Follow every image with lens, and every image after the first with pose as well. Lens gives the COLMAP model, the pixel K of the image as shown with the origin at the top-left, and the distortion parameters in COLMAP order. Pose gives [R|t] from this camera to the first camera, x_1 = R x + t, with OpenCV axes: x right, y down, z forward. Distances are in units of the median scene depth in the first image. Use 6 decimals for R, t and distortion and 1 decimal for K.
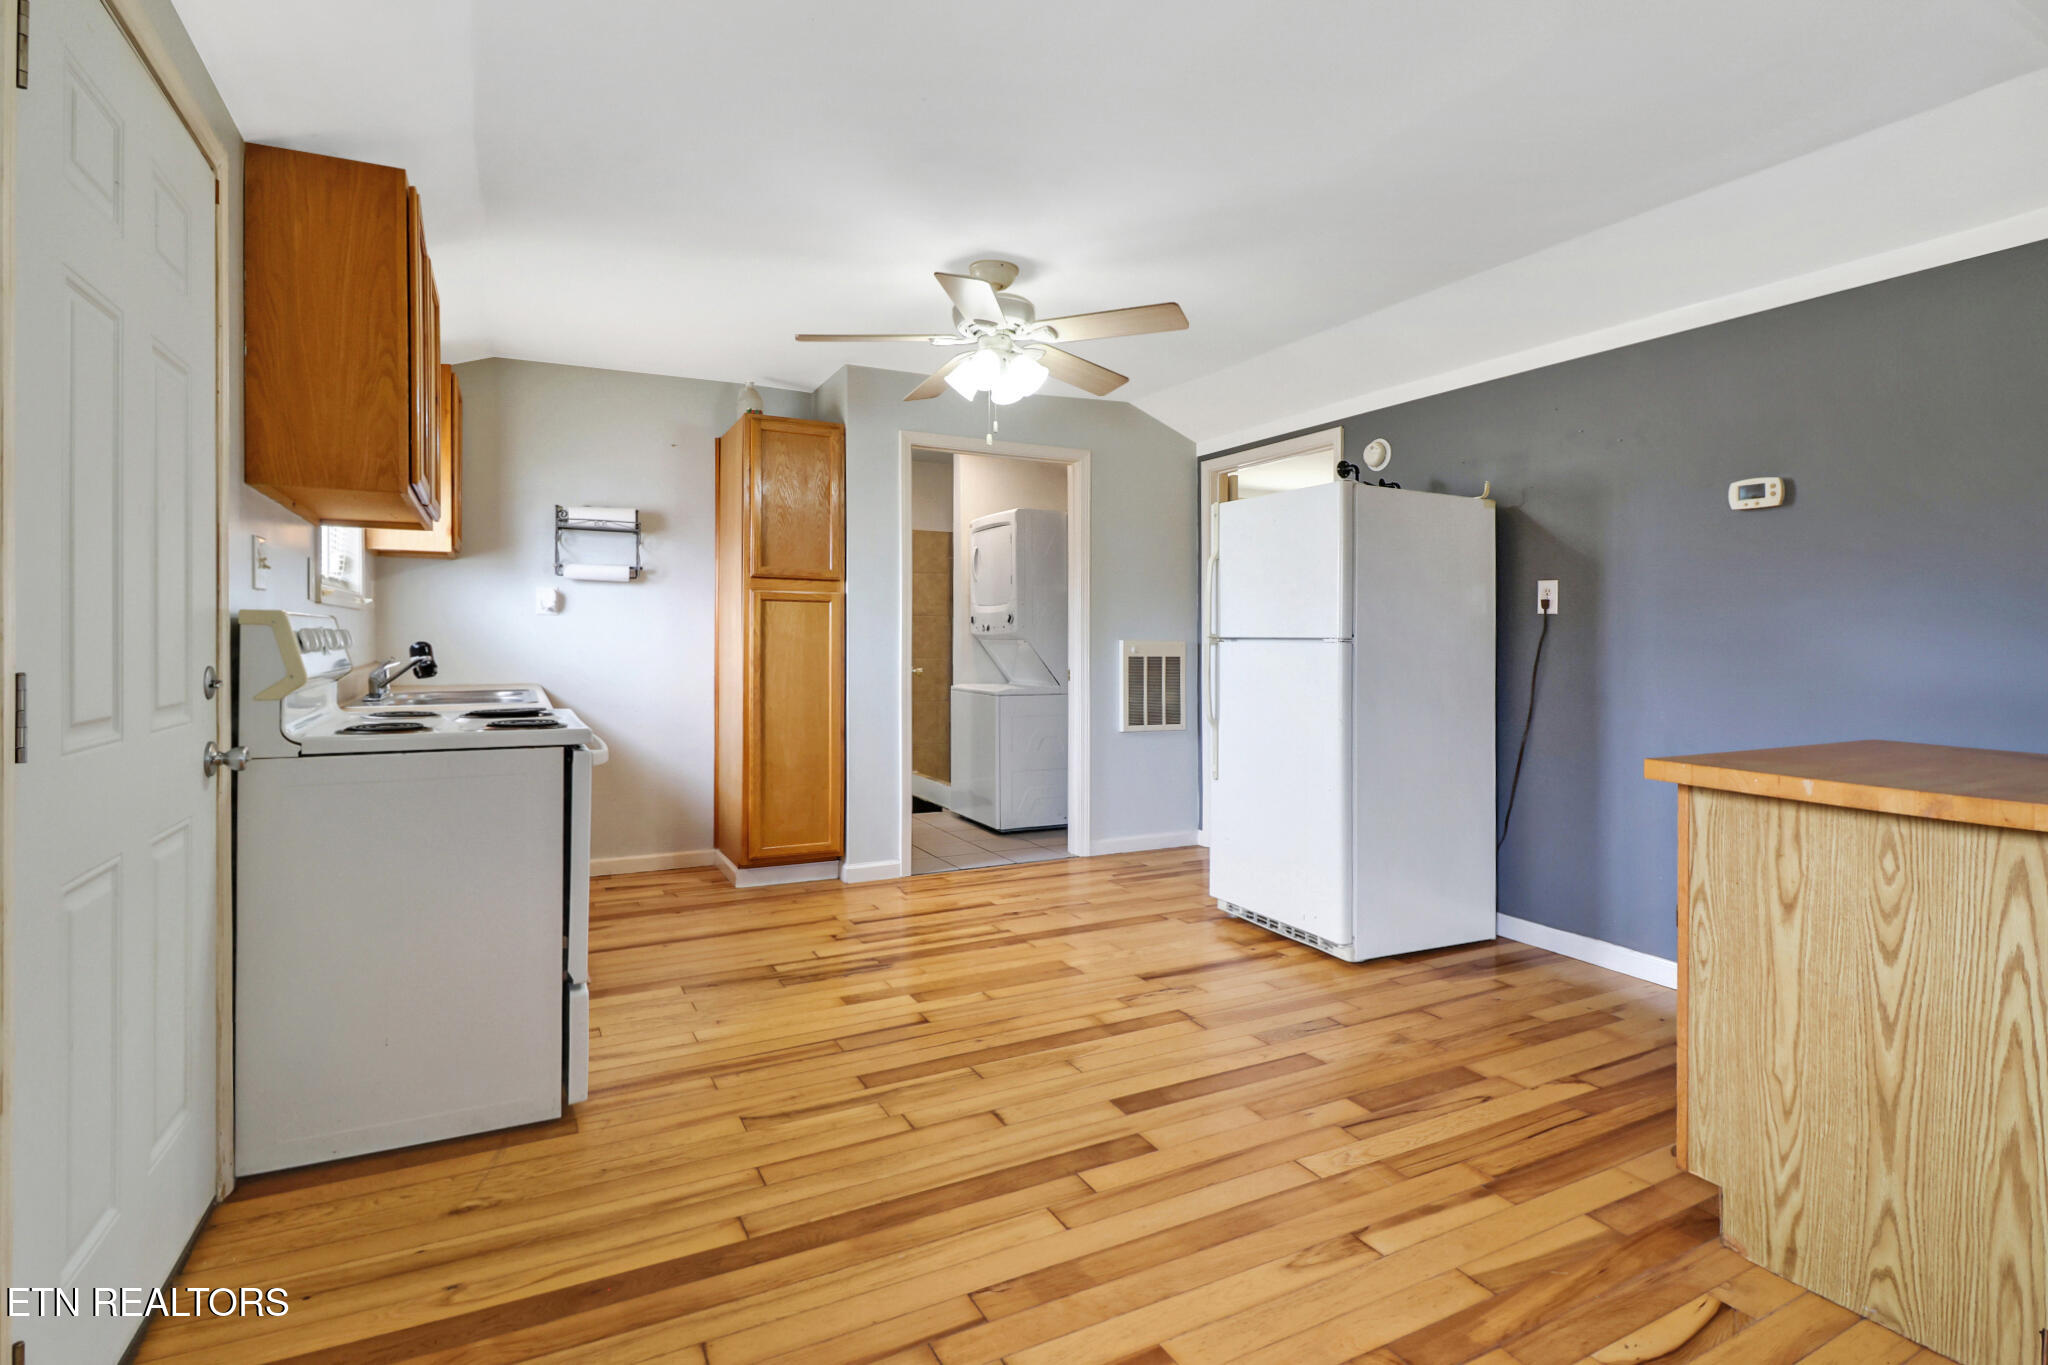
lens RADIAL K [[1006.3, 0, 1033.5], [0, 1006.3, 646.3], [0, 0, 1]] dist [-0.000223, -0.000730]
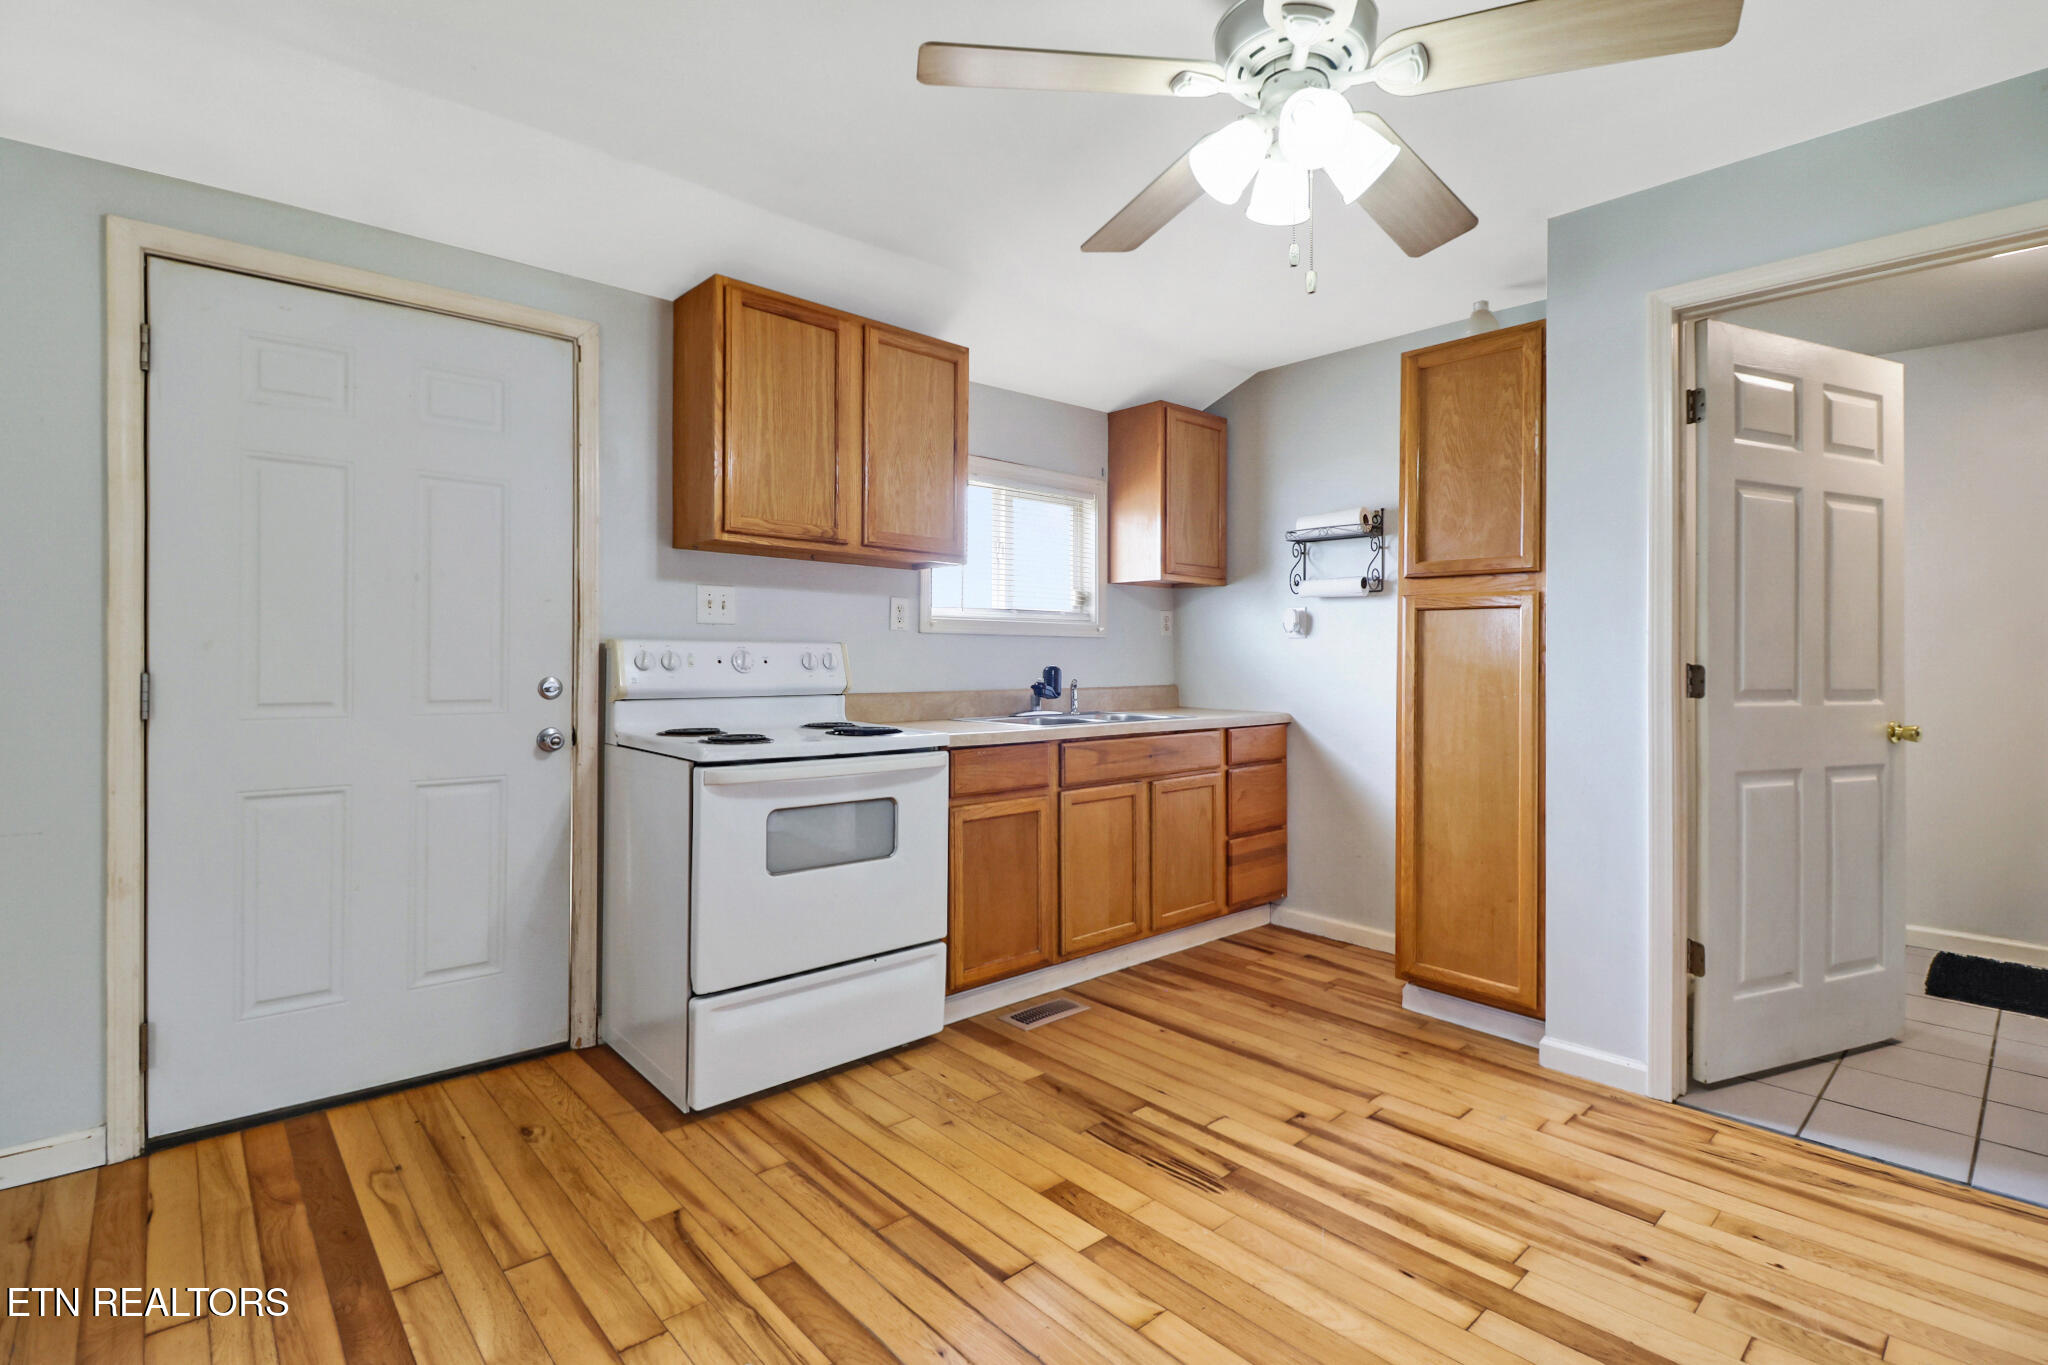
lens RADIAL K [[964.0, 0, 1042.1], [0, 964.0, 667.0], [0, 0, 1]] dist [-0.008471, 0.000273]
pose [[0.253834, 0.006295, -0.967227, 0.491990], [-0.011885, 0.999924, 0.003389, -0.008593], [0.967175, 0.010635, 0.253889, 0.899678]]
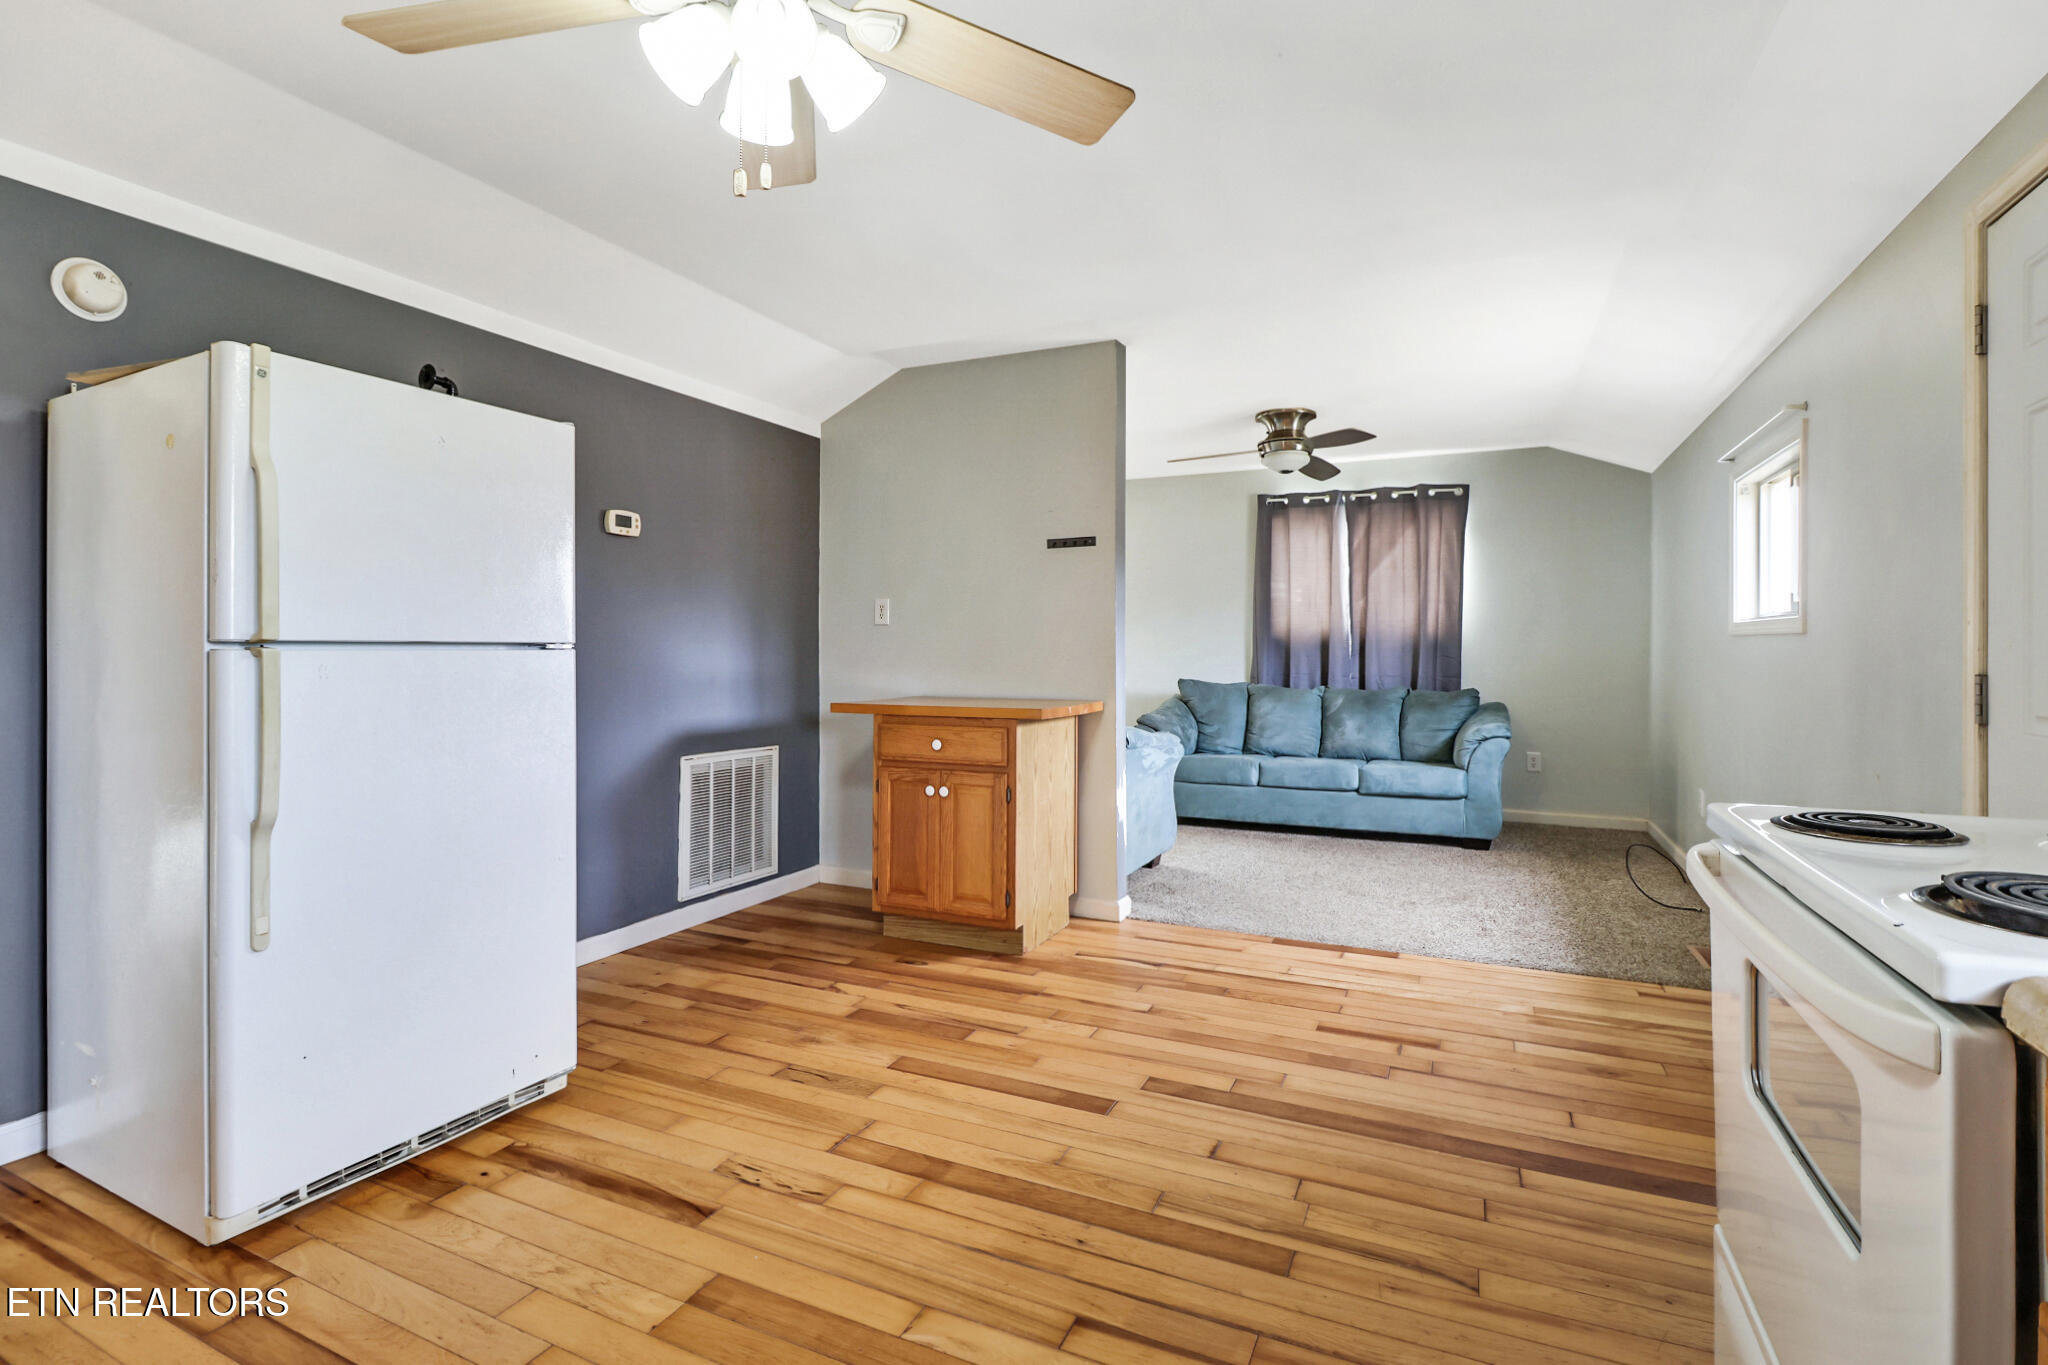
lens RADIAL K [[964.0, 0, 1033.2], [0, 964.0, 664.2], [0, 0, 1]] dist [-0.008471, 0.000273]
pose [[-0.611460, -0.021270, 0.790990, -0.532231], [-0.002575, 0.999687, 0.024891, -0.013391], [-0.791271, 0.013184, -0.611323, 1.399305]]
